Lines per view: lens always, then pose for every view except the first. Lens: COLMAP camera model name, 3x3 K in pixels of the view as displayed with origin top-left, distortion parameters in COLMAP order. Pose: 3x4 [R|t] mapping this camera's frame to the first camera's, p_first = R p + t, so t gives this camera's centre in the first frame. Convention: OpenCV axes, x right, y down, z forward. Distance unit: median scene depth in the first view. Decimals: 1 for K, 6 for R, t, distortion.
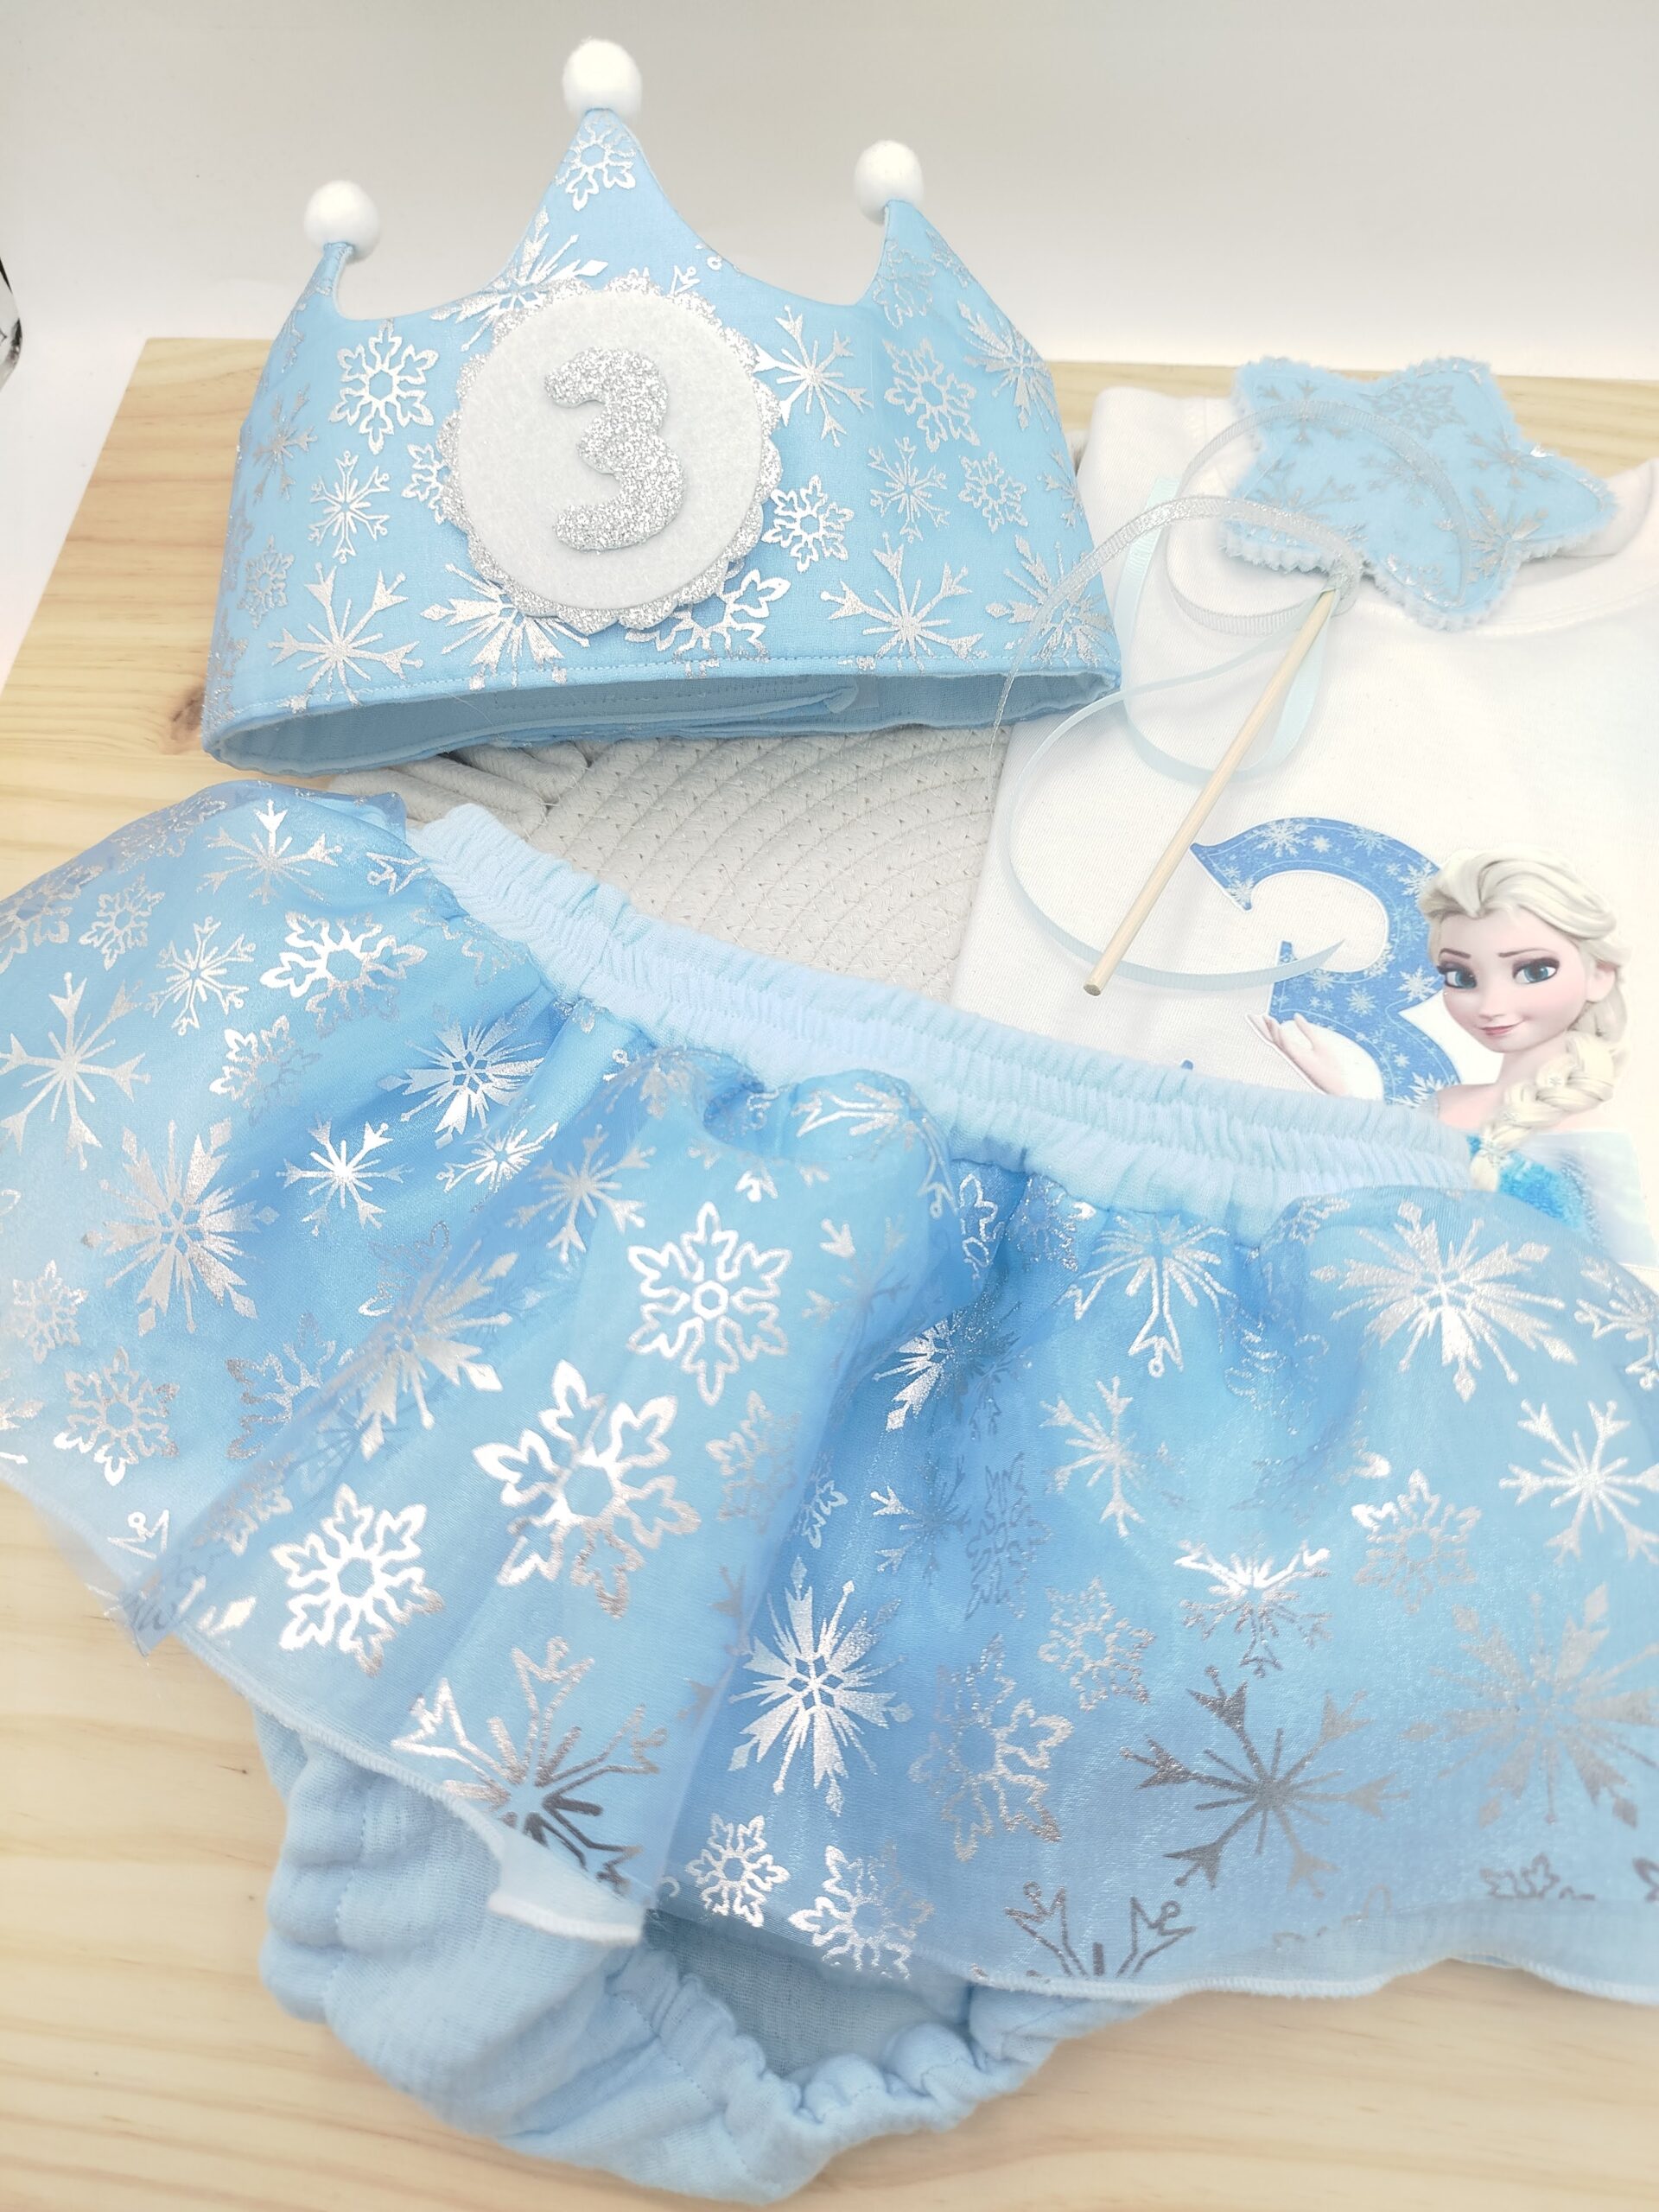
lens RADIAL K [[1750.3, 0, 821.4], [0, 1750.3, 1111.4], [0, 0, 1]] dist [-0.050294, 0.106244]
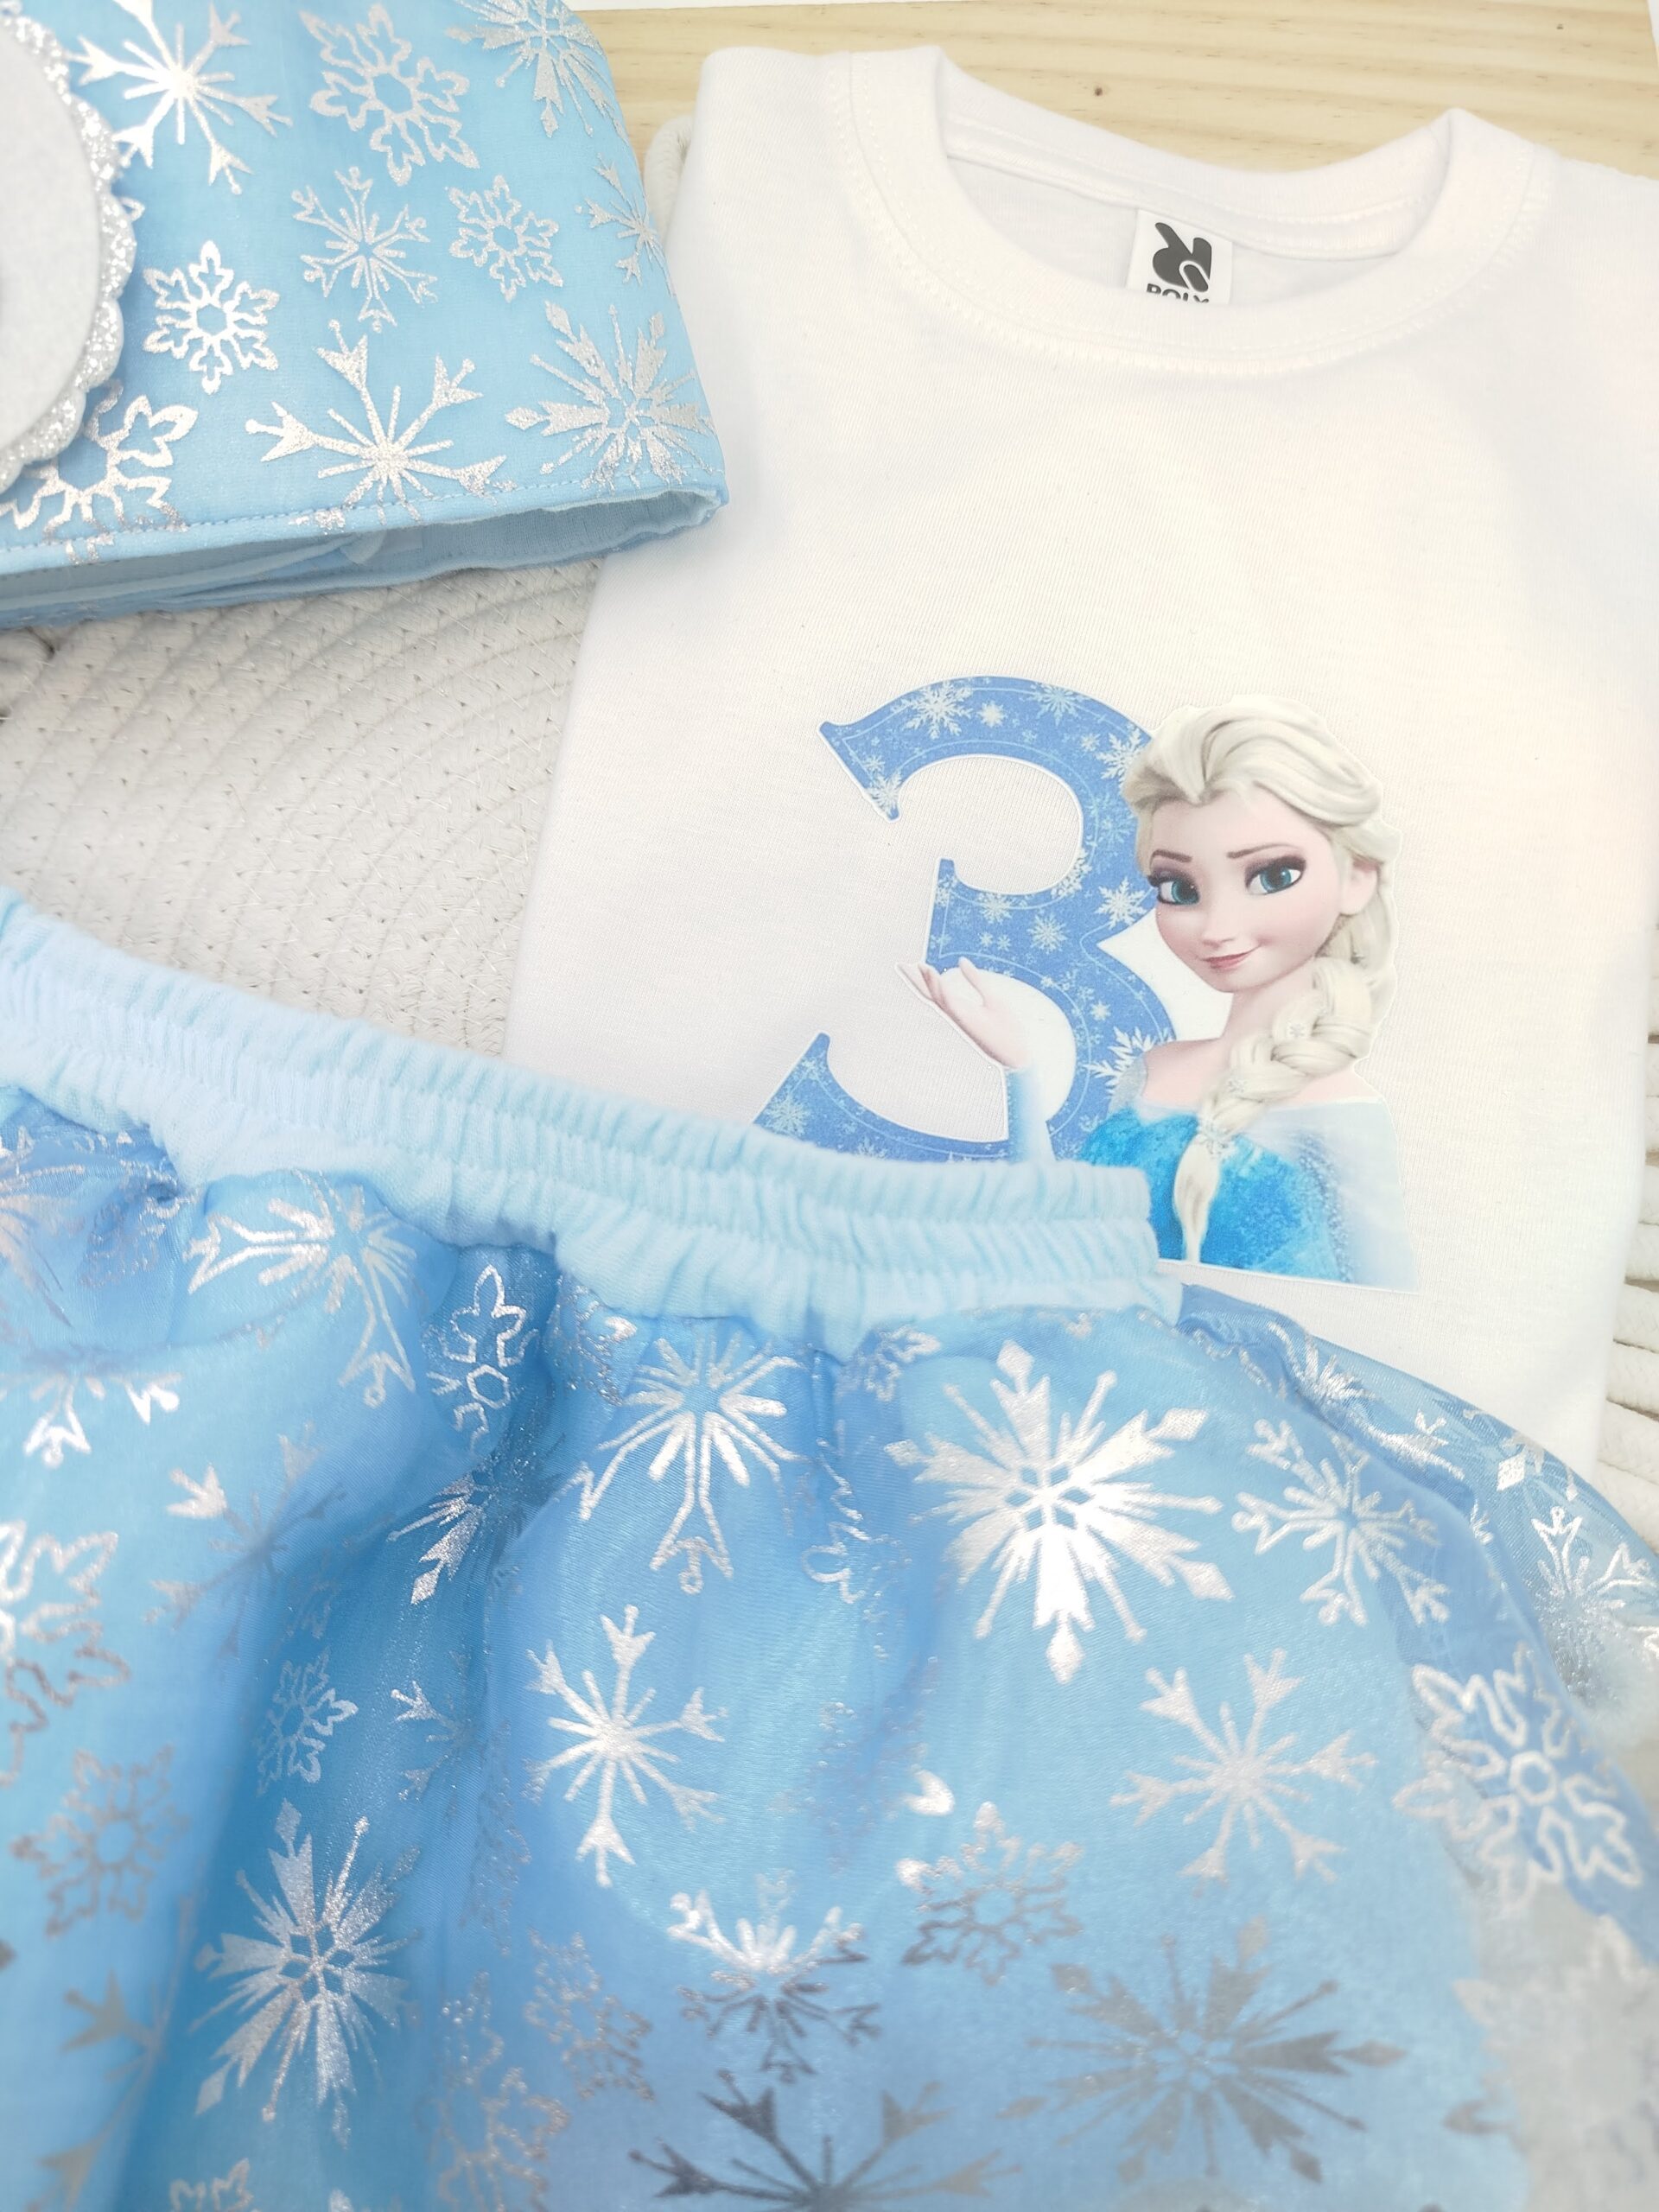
lens RADIAL K [[1757.1, 0, 825.8], [0, 1757.1, 1135.8], [0, 0, 1]] dist [-0.018336, 0.012397]
pose [[0.996109, -0.084432, 0.025260, 0.191930], [0.078083, 0.978428, 0.191261, -0.133481], [-0.040864, -0.188545, 0.981214, 0.246888]]
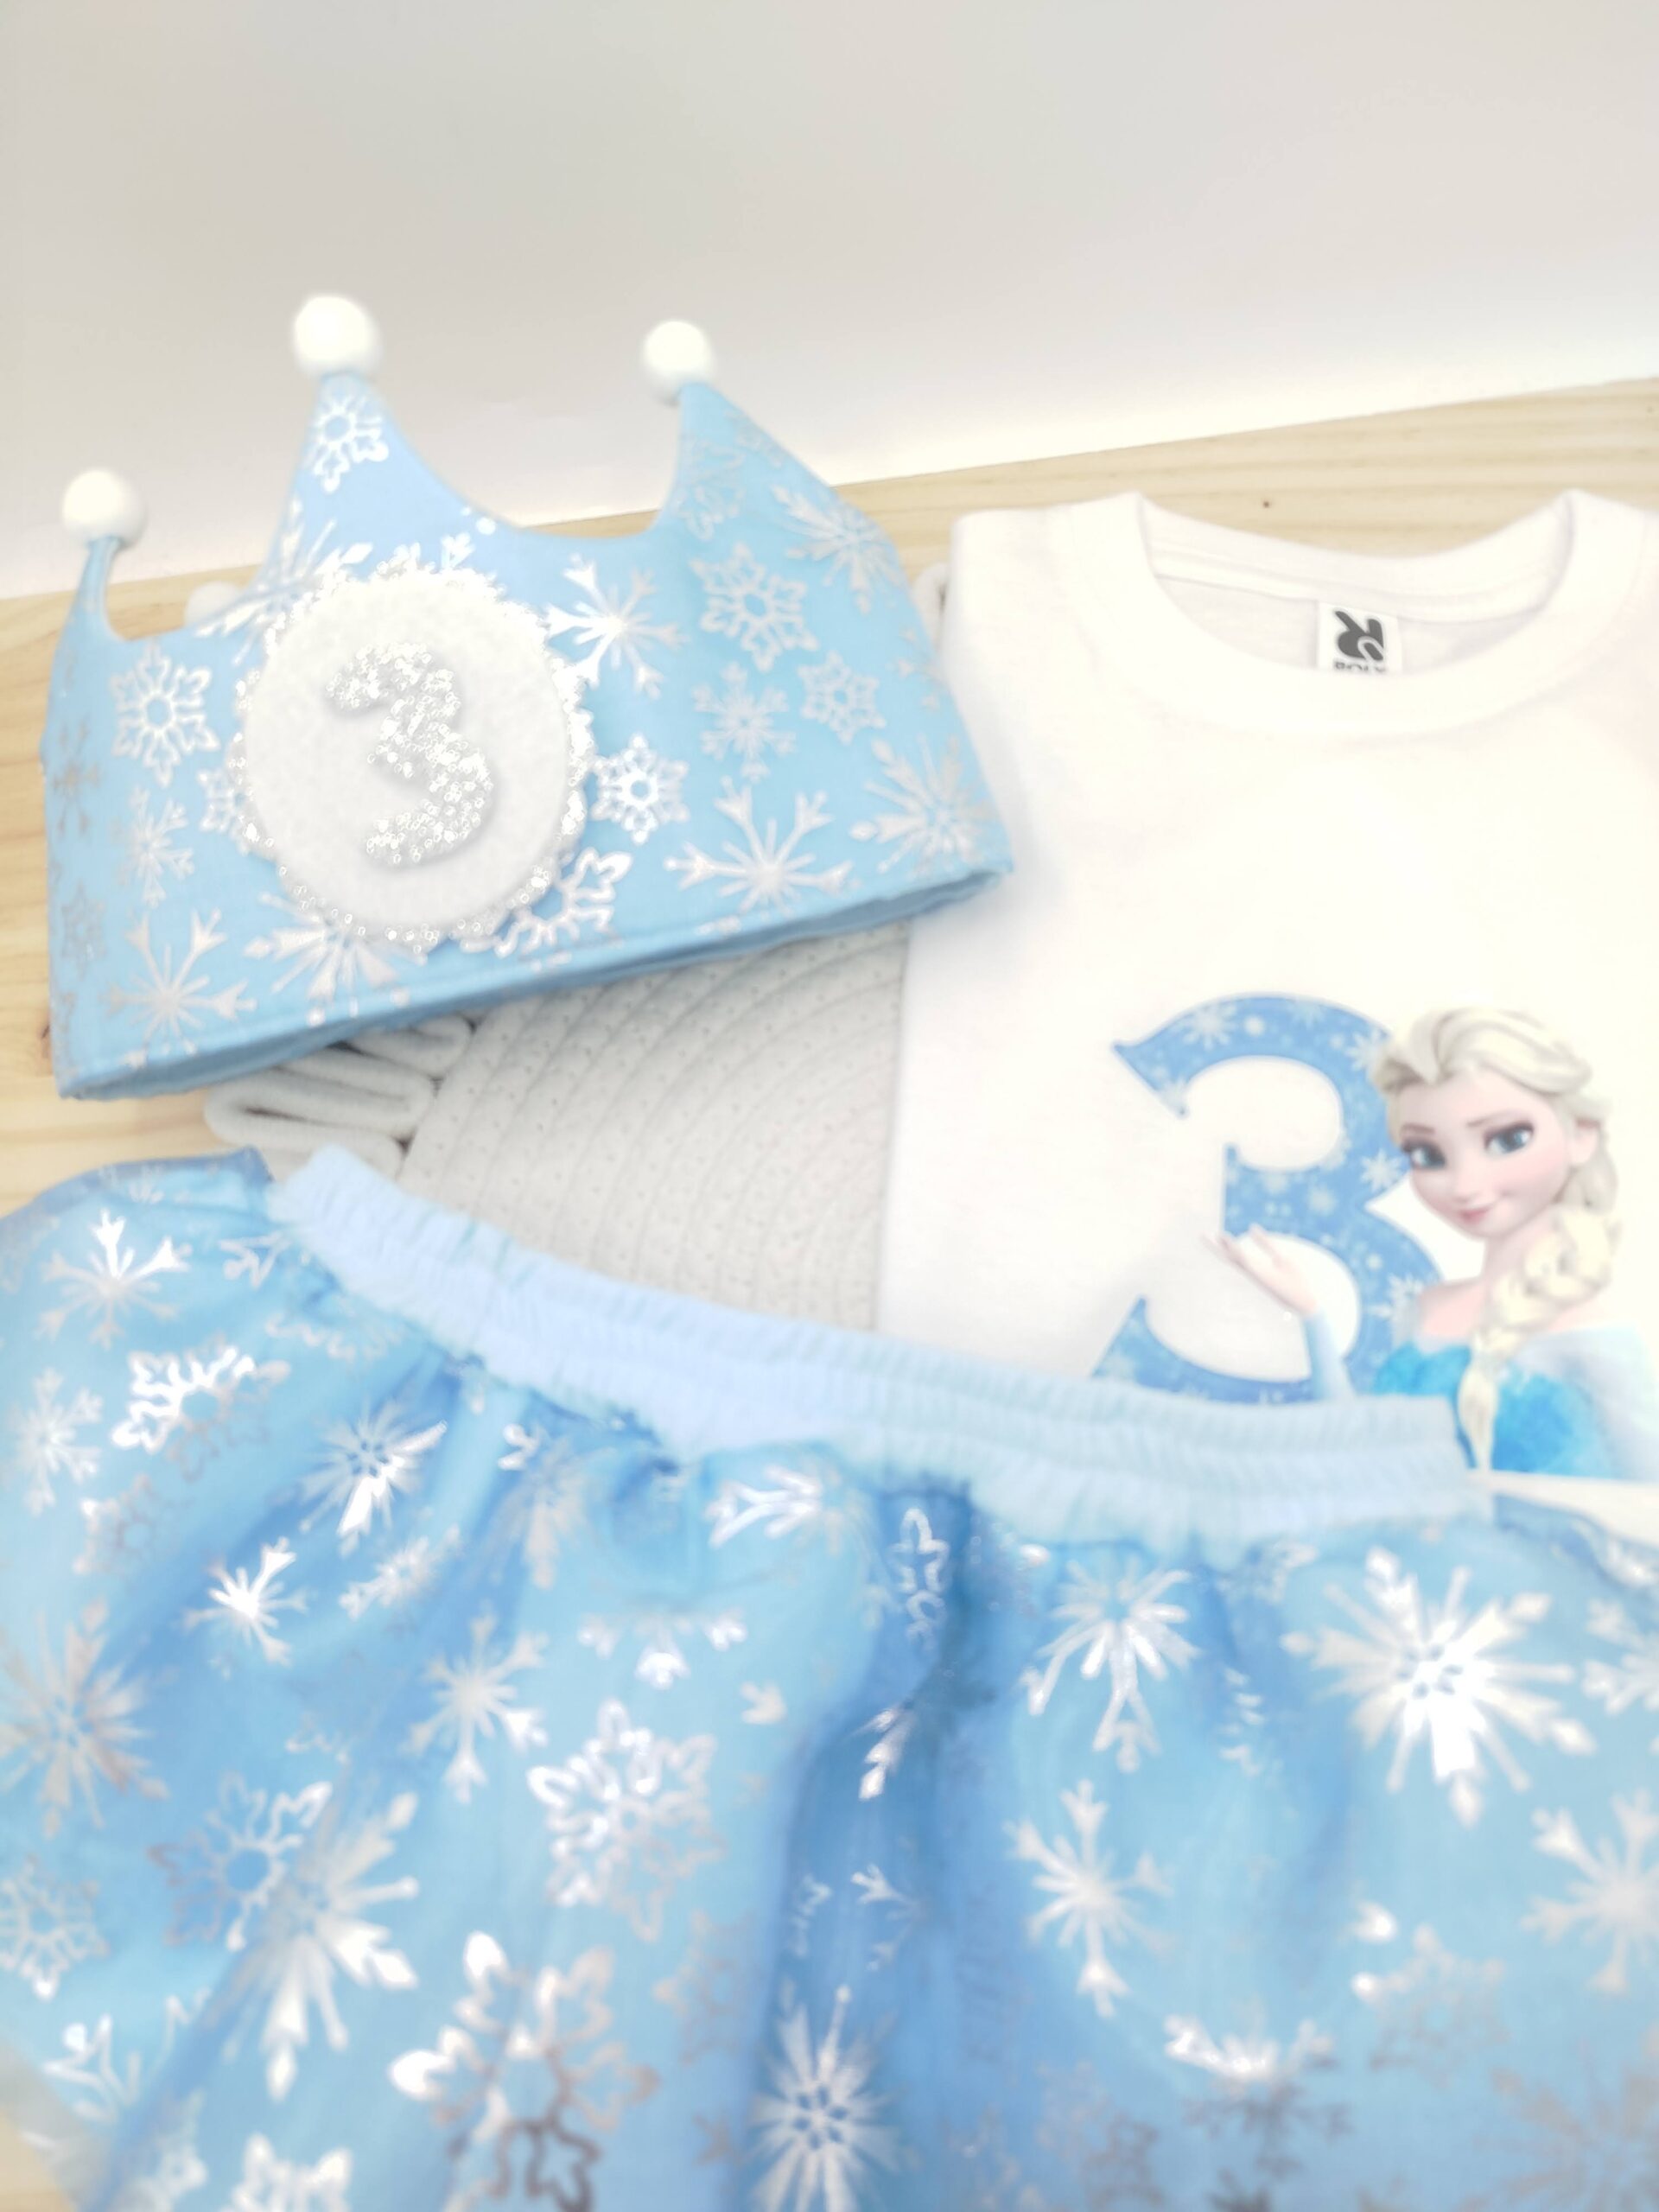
lens RADIAL K [[1718.1, 0, 819.7], [0, 1718.1, 1106.0], [0, 0, 1]] dist [-0.004971, 0.035383]
pose [[0.986642, -0.157451, -0.041794, 0.098033], [0.159083, 0.986491, 0.039091, -0.193576], [0.035074, -0.045217, 0.998361, 0.096381]]
